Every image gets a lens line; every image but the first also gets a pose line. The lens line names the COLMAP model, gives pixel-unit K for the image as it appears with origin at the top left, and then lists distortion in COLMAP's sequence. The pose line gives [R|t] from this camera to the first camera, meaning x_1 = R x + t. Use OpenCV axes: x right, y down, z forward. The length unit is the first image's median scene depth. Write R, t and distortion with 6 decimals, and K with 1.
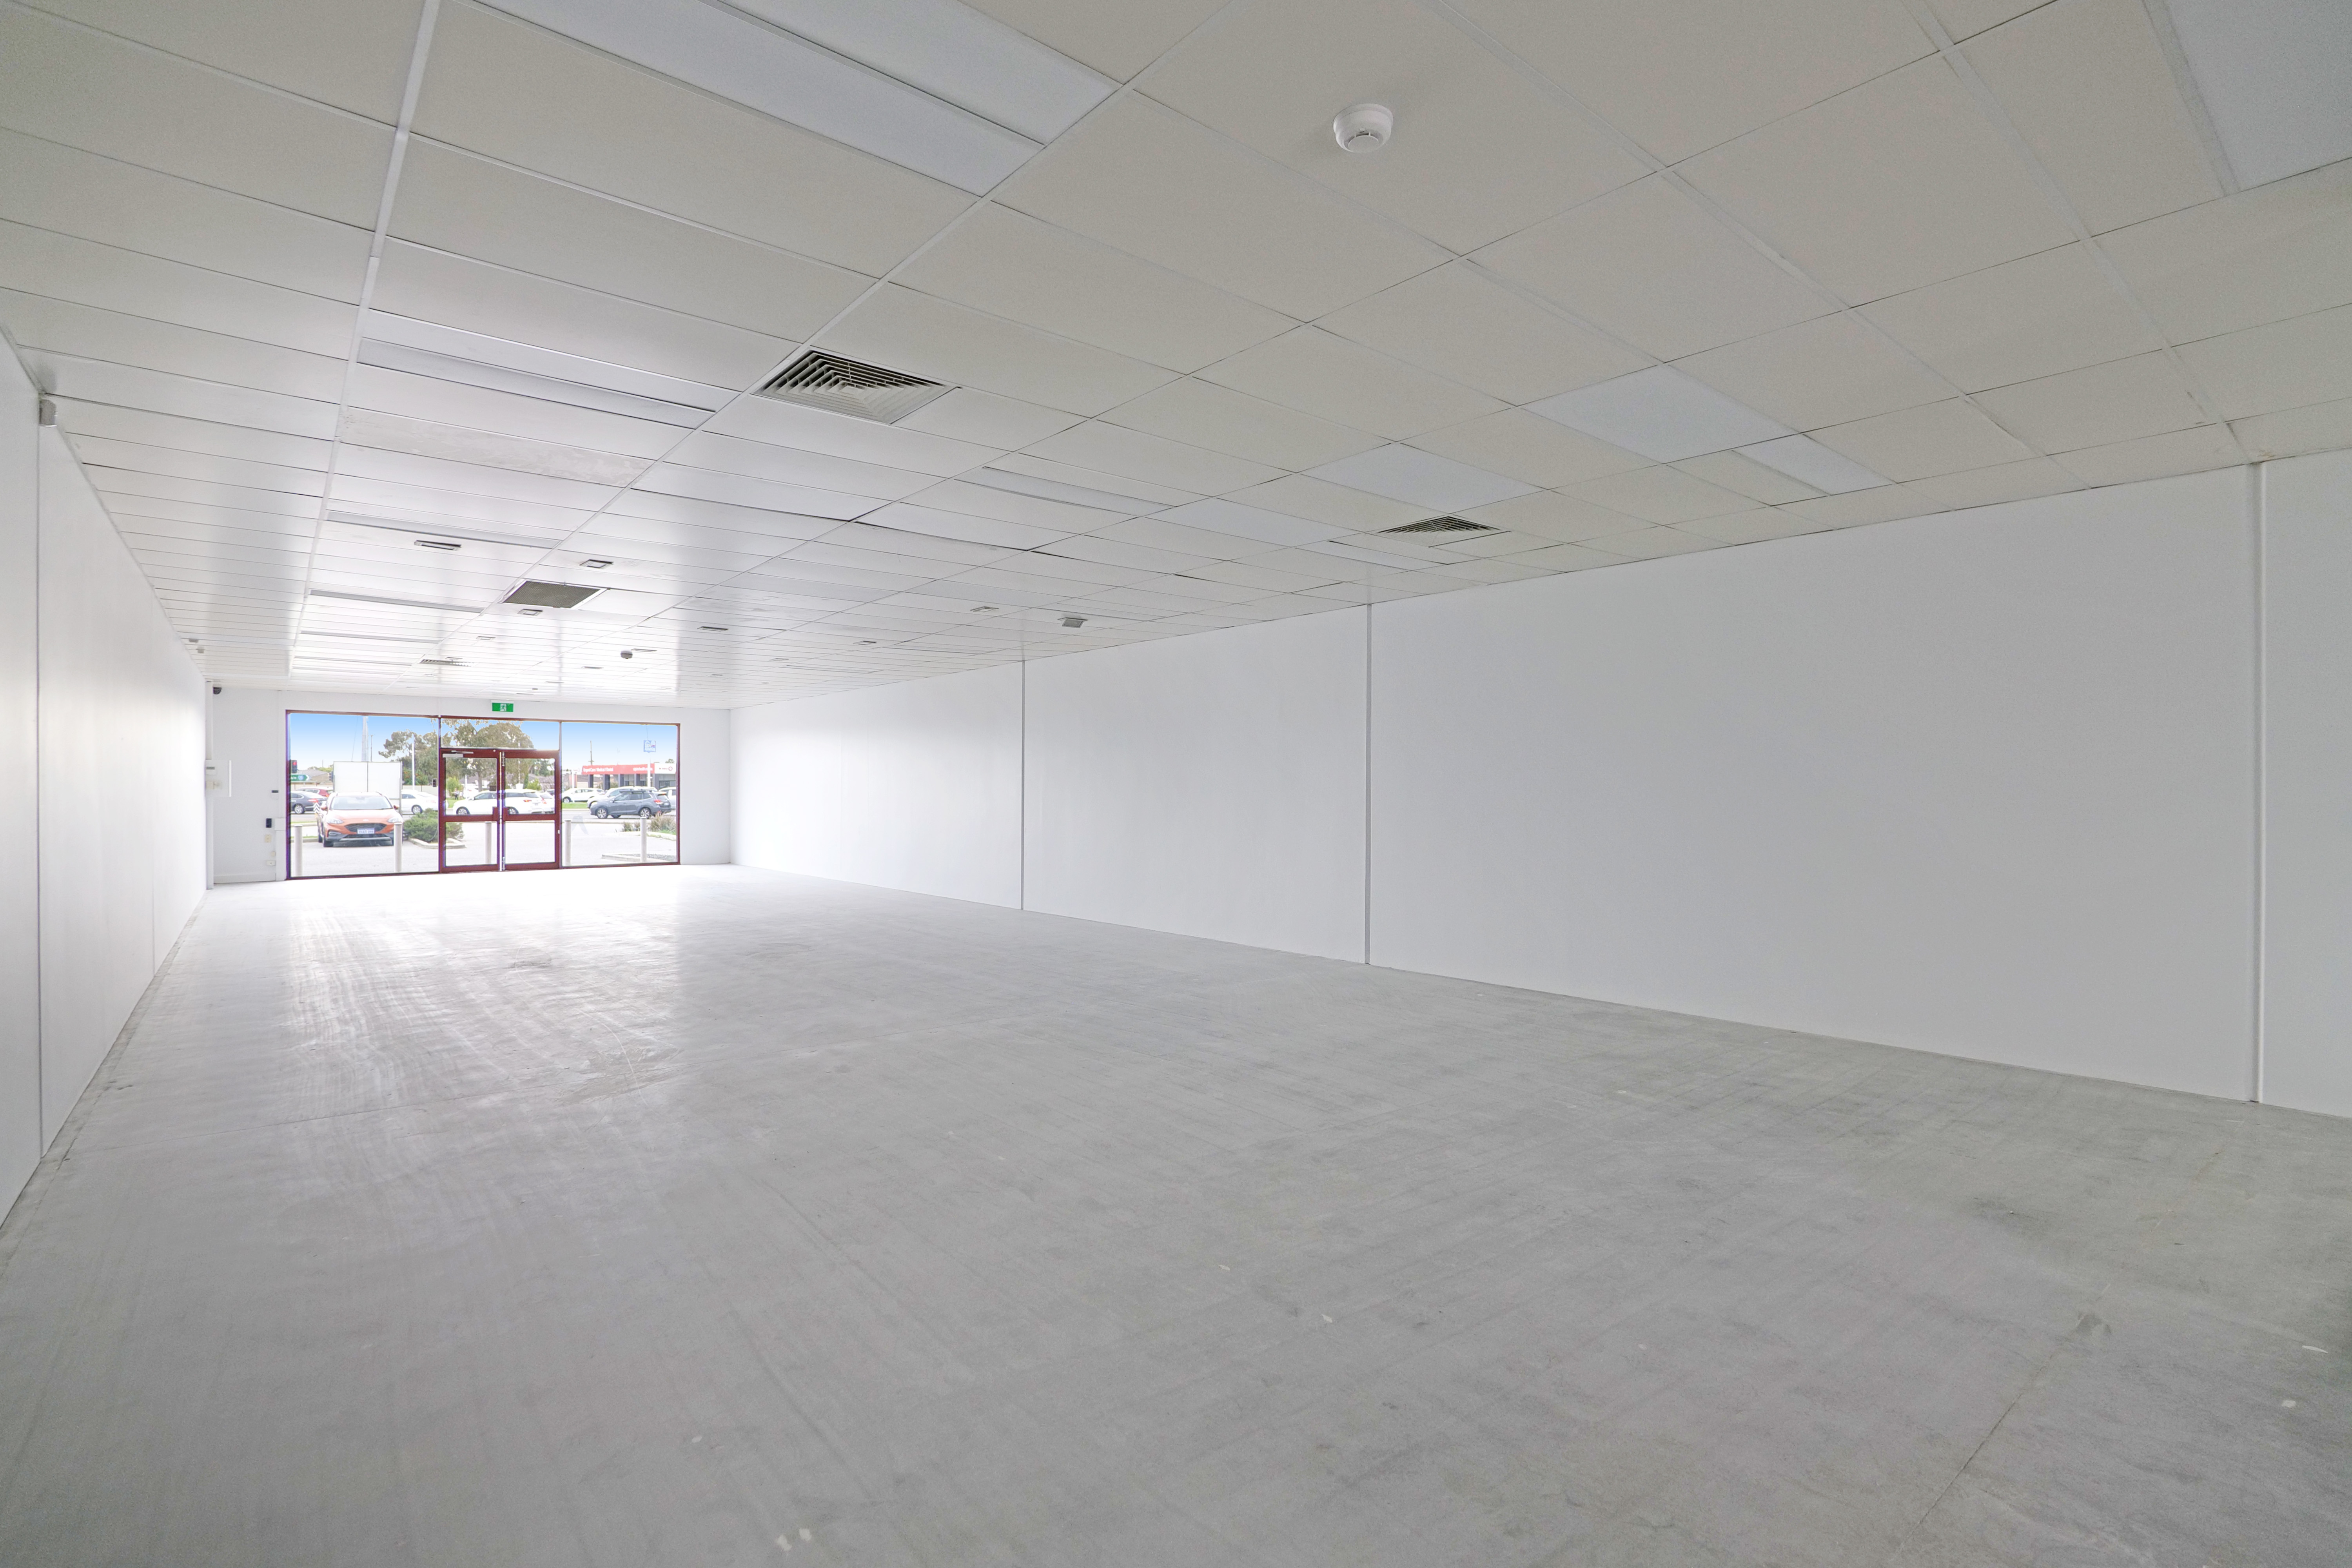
lens RADIAL K [[1113.3, 0, 1169.3], [0, 1113.3, 785.5], [0, 0, 1]] dist [-0.019983, 0.003619]
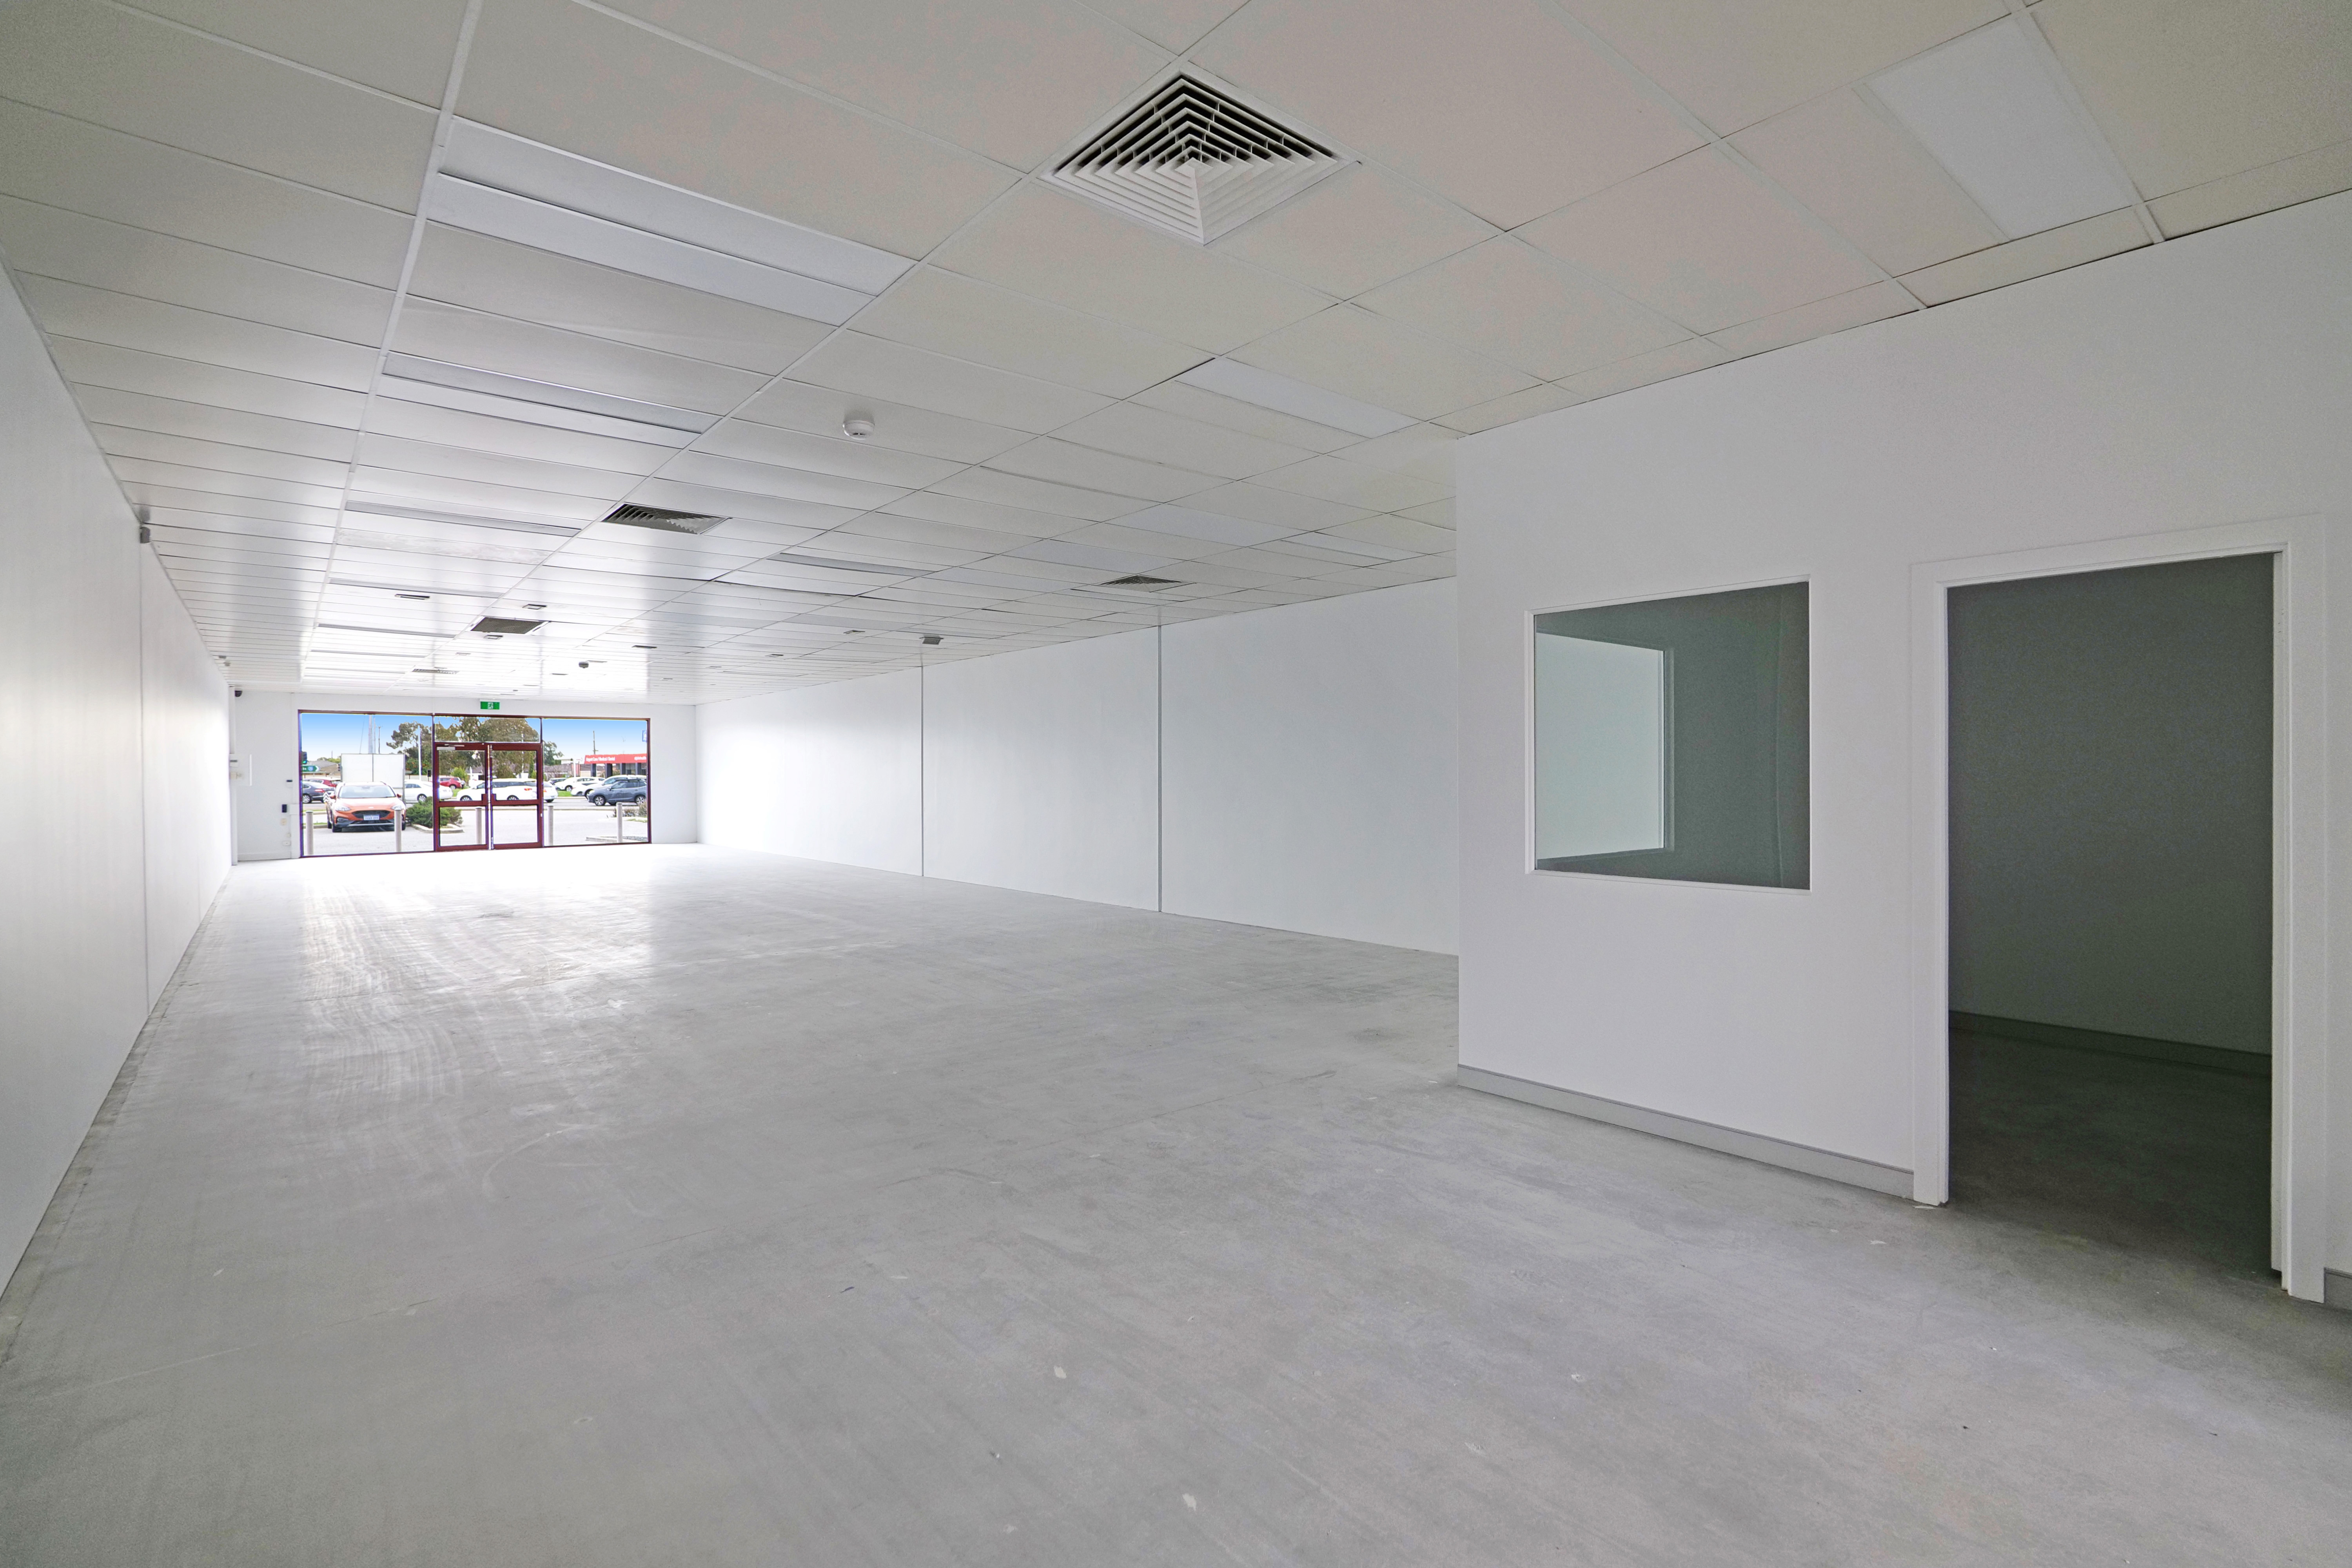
lens RADIAL K [[1113.3, 0, 1188.8], [0, 1113.3, 780.9], [0, 0, 1]] dist [-0.019983, 0.003619]
pose [[0.999968, -0.006234, 0.005082, 0.156925], [0.006188, 0.999939, 0.009177, 0.000525], [-0.005139, -0.009145, 0.999945, -0.200118]]
